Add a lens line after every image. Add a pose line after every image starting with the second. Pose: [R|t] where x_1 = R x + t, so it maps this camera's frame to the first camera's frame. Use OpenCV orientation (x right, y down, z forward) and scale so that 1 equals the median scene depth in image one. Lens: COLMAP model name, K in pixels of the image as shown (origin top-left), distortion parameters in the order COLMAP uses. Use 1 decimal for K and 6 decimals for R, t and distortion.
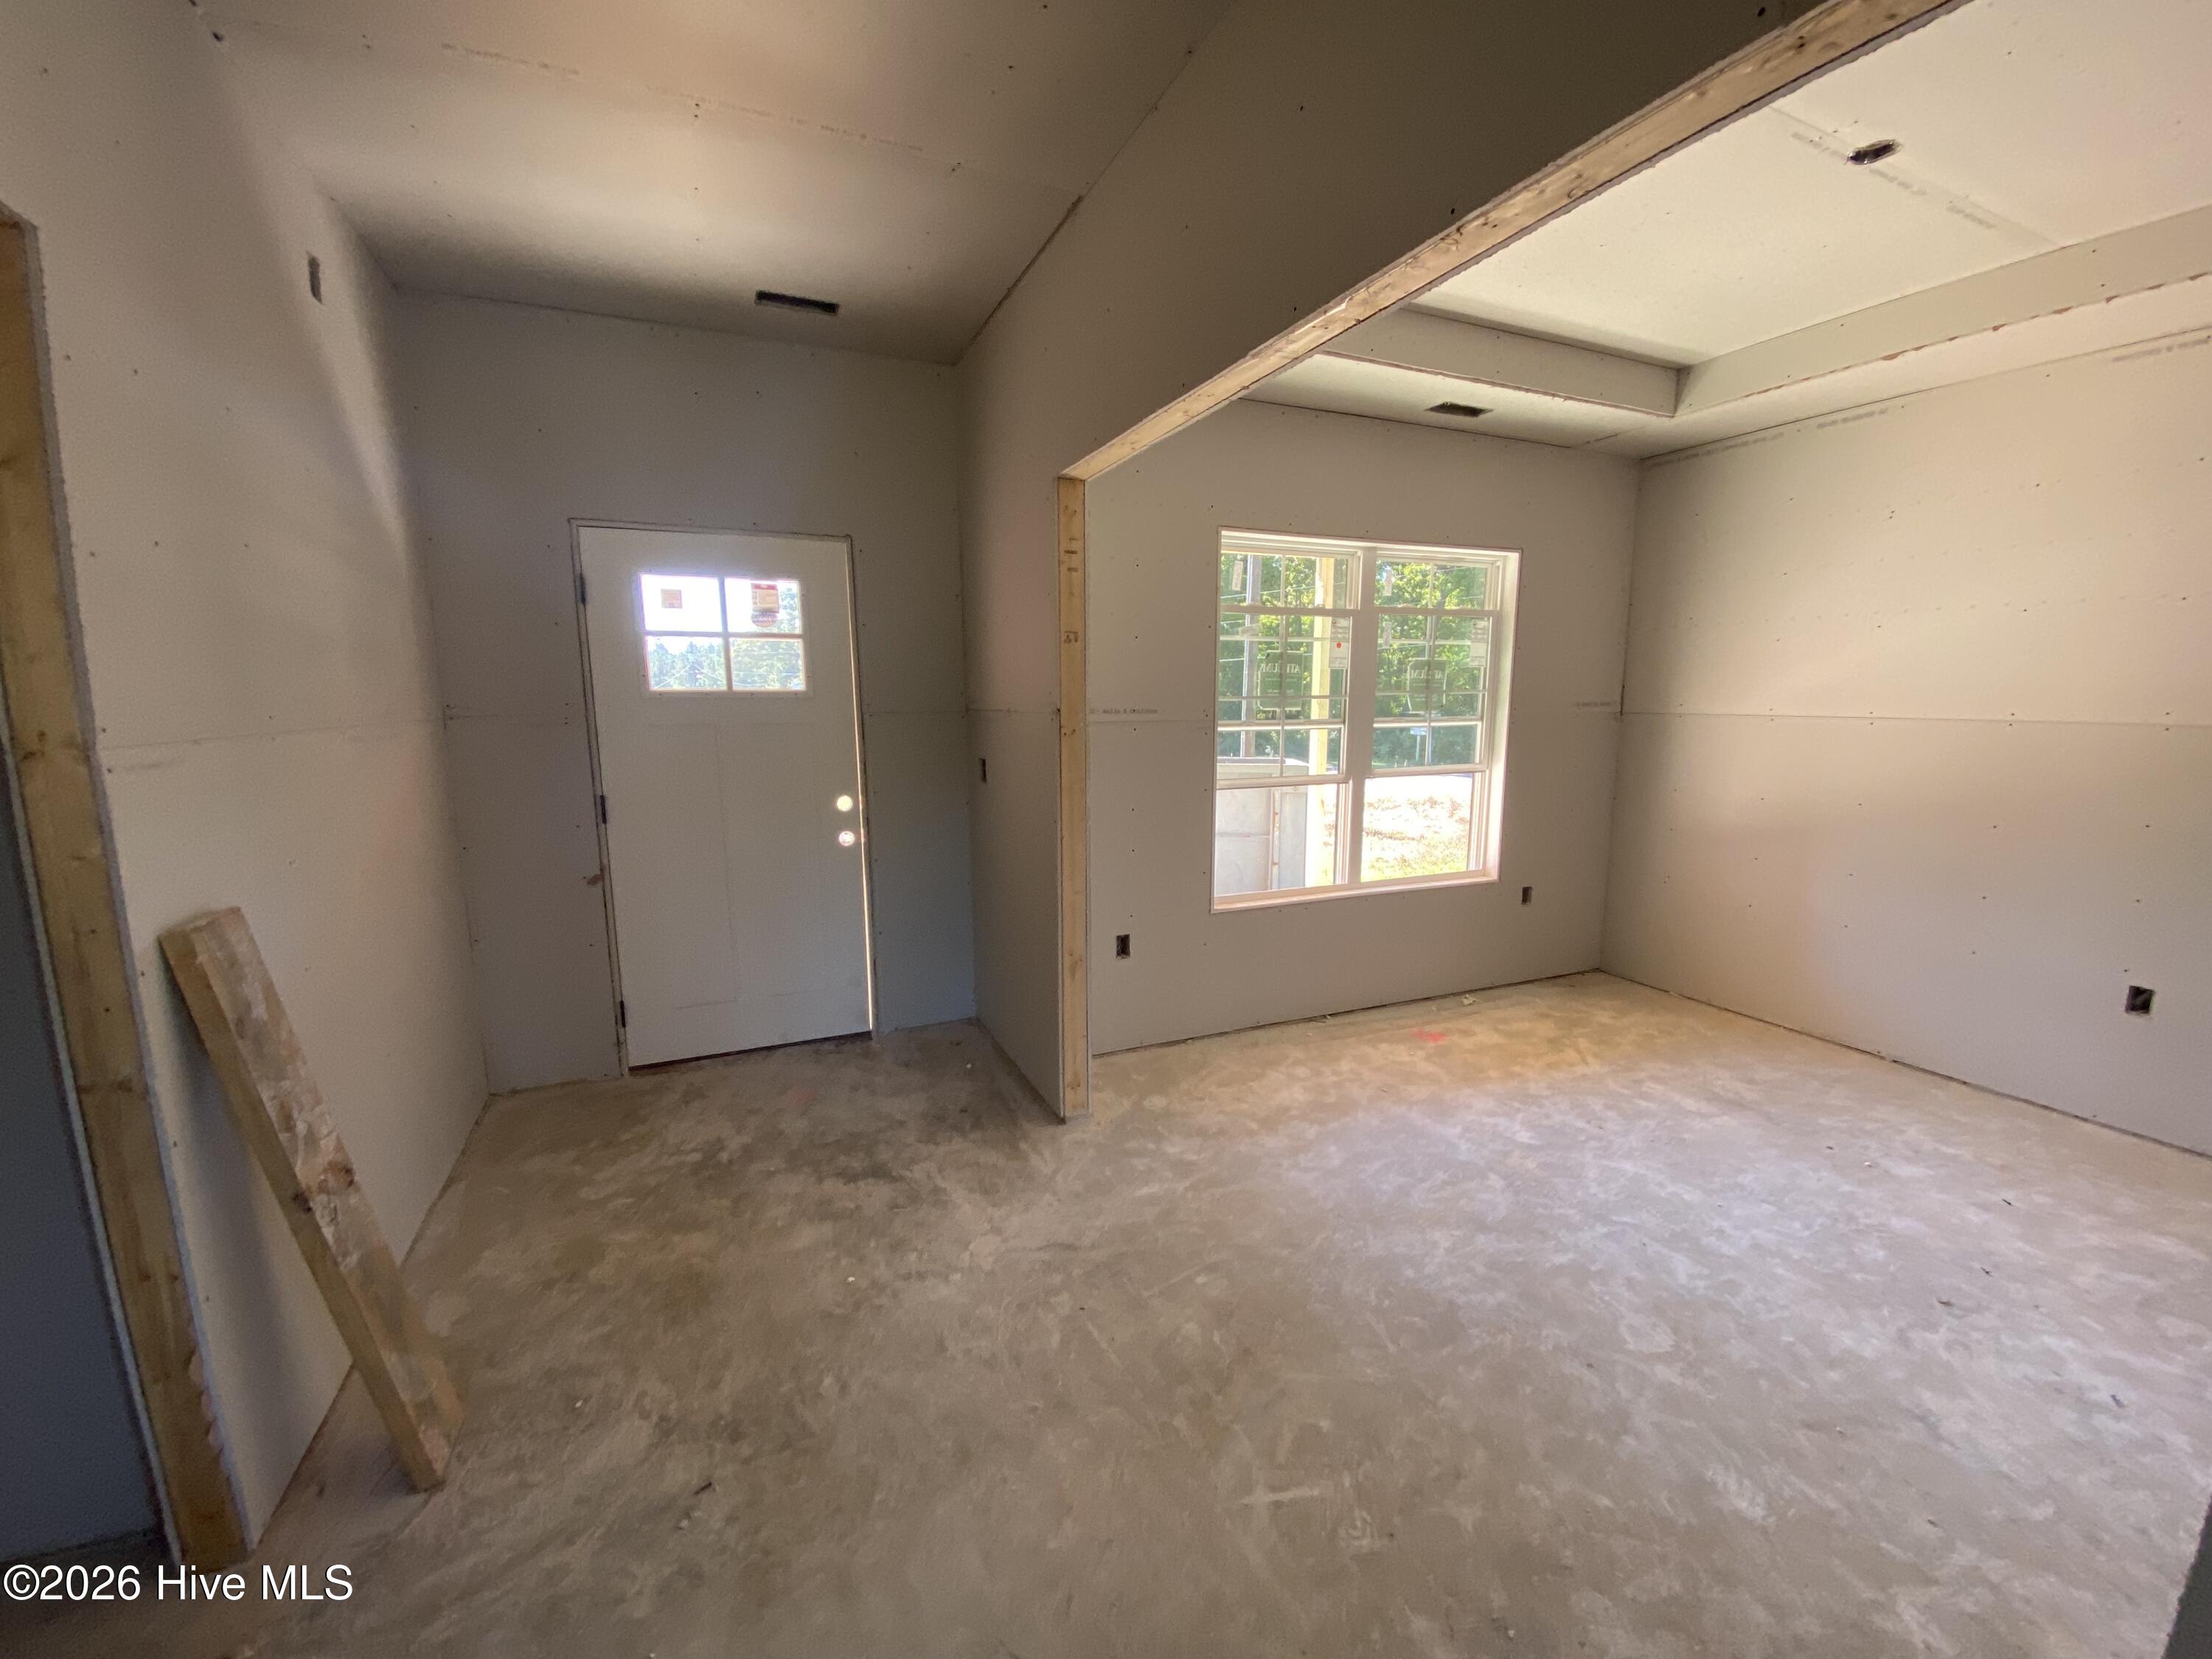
lens RADIAL K [[883.4, 0, 1100.5], [0, 883.4, 836.0], [0, 0, 1]] dist [0.009482, -0.013853]
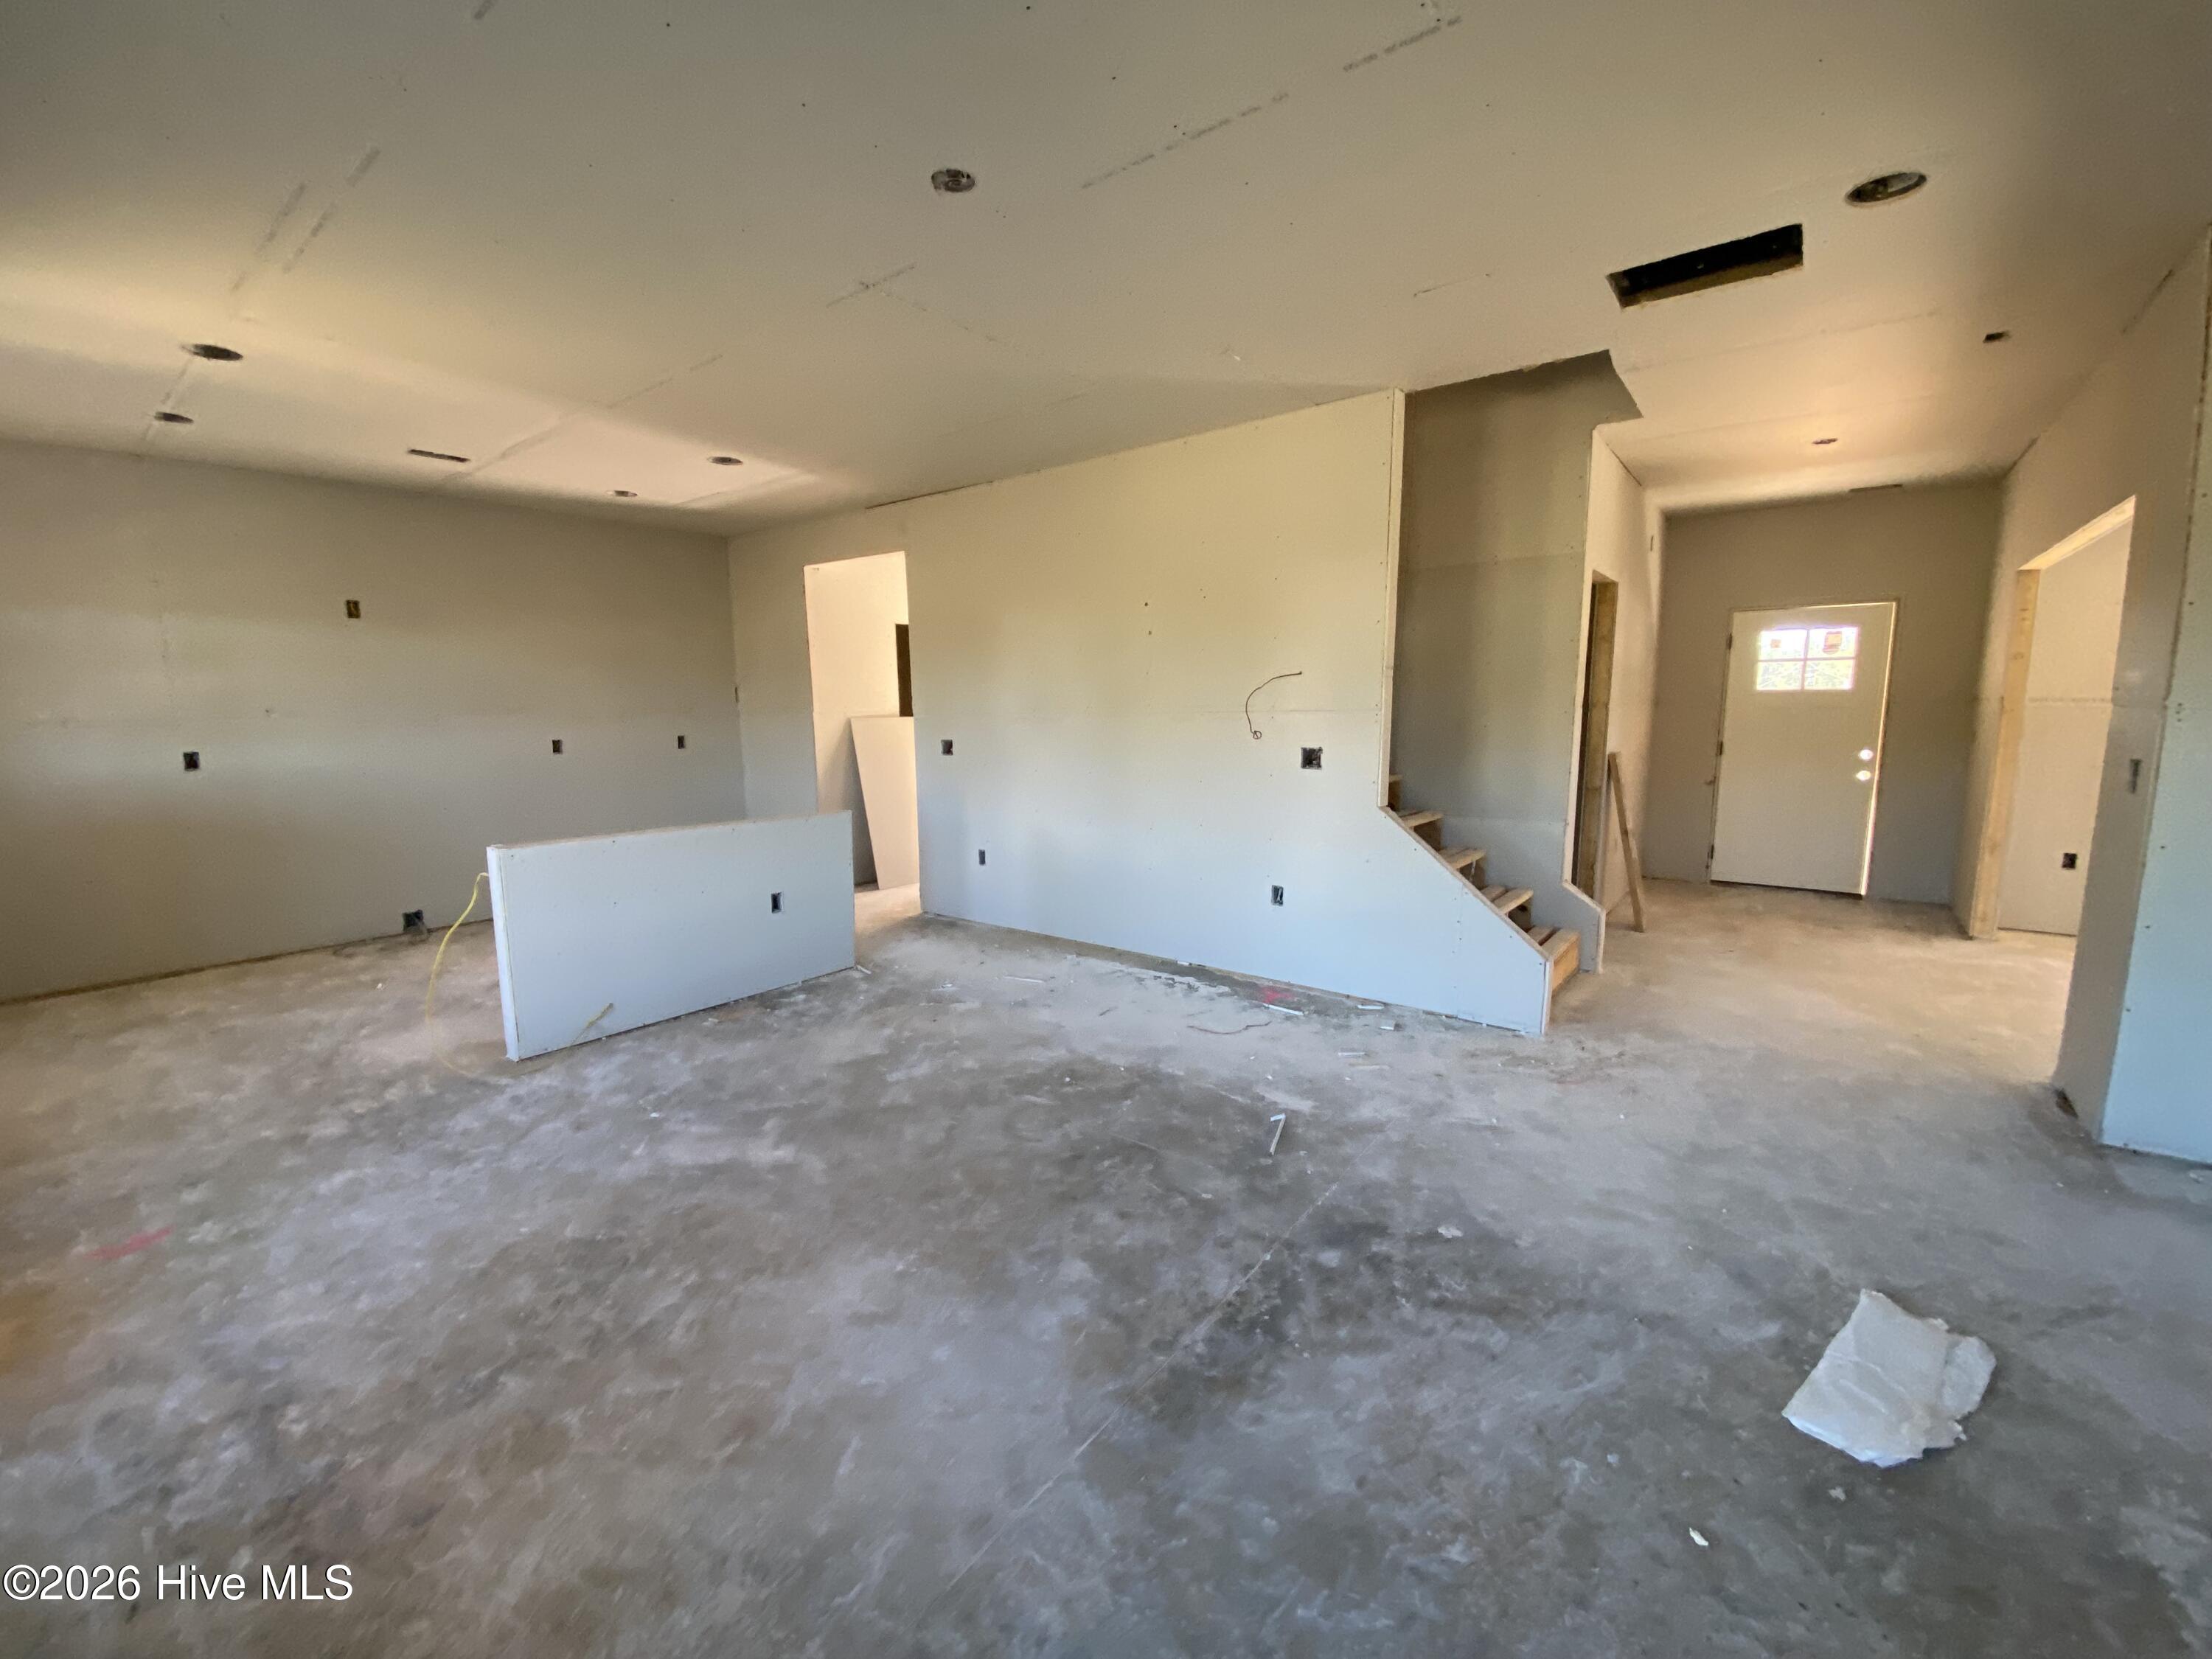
lens RADIAL K [[899.0, 0, 1113.6], [0, 899.0, 834.8], [0, 0, 1]] dist [0.010103, -0.016098]
pose [[0.480664, 0.128410, -0.867452, 0.663639], [-0.130885, 0.988645, 0.073825, 0.220117], [0.867082, 0.078051, 0.492013, -1.362819]]
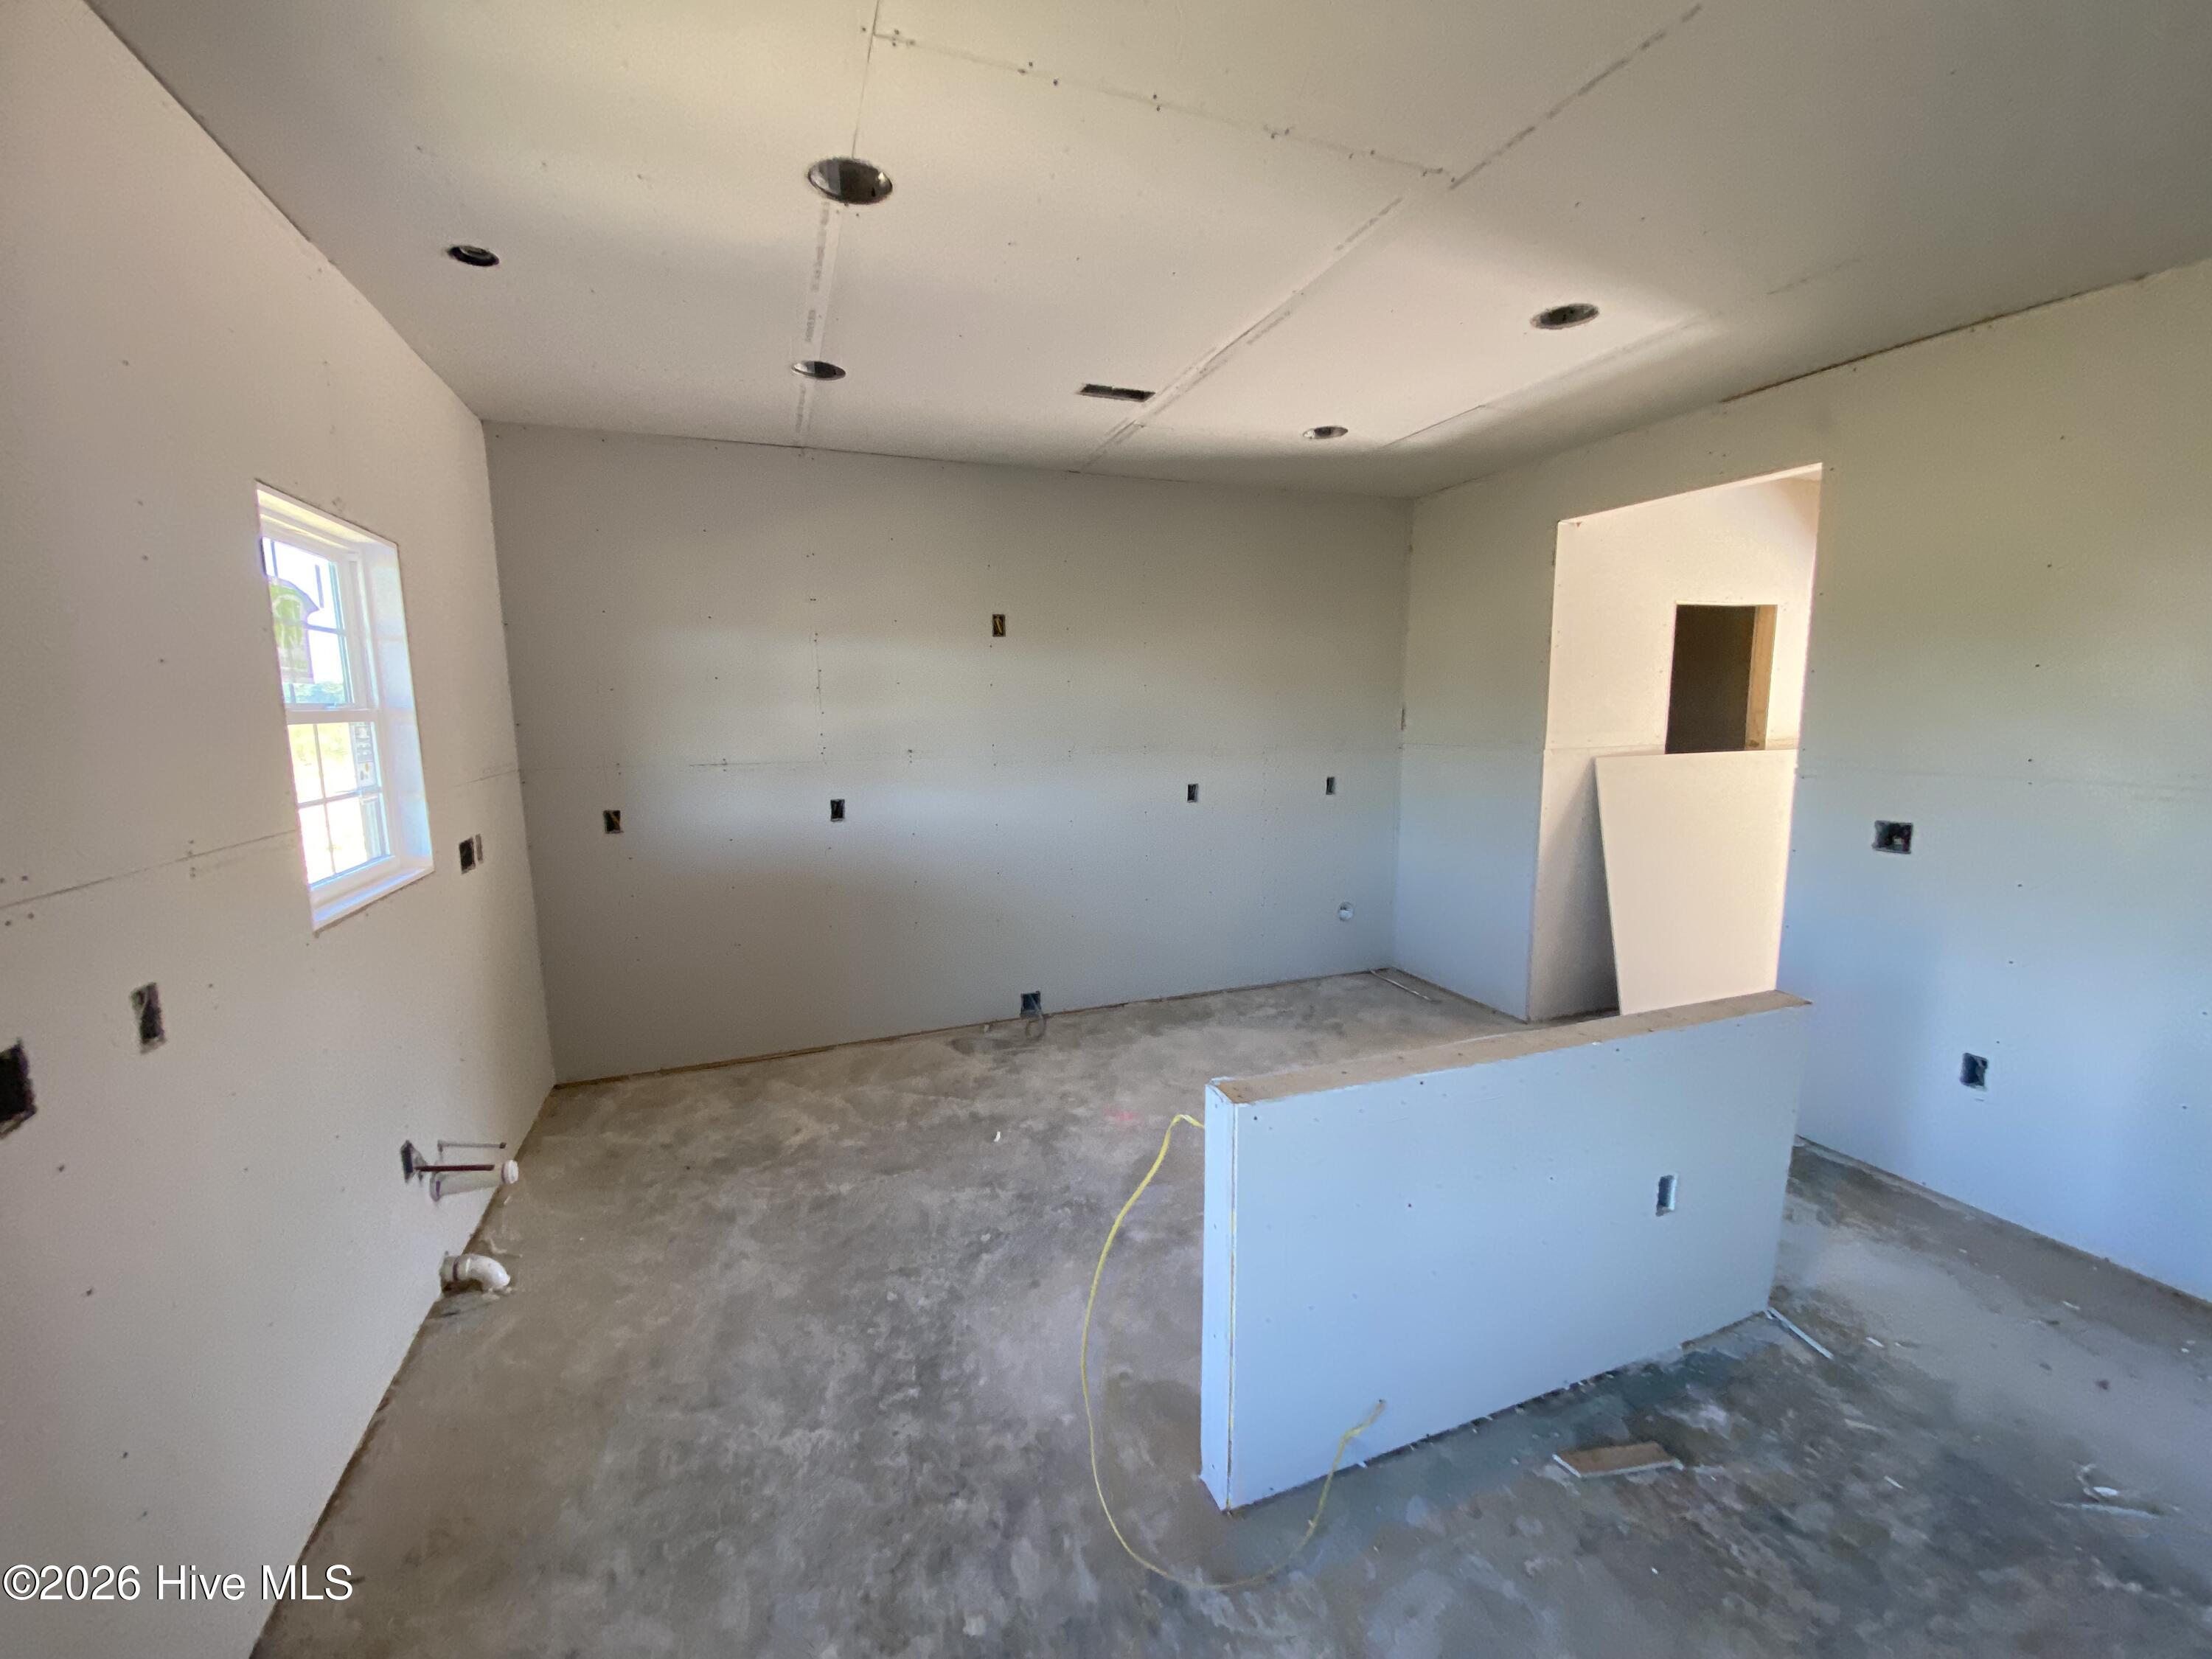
lens RADIAL K [[883.4, 0, 1100.5], [0, 883.4, 836.0], [0, 0, 1]] dist [0.009482, -0.013853]
pose [[-0.057234, 0.152573, -0.986634, -0.255640], [-0.142012, 0.976960, 0.159315, 0.187711], [0.988209, 0.149232, -0.034248, -1.577736]]
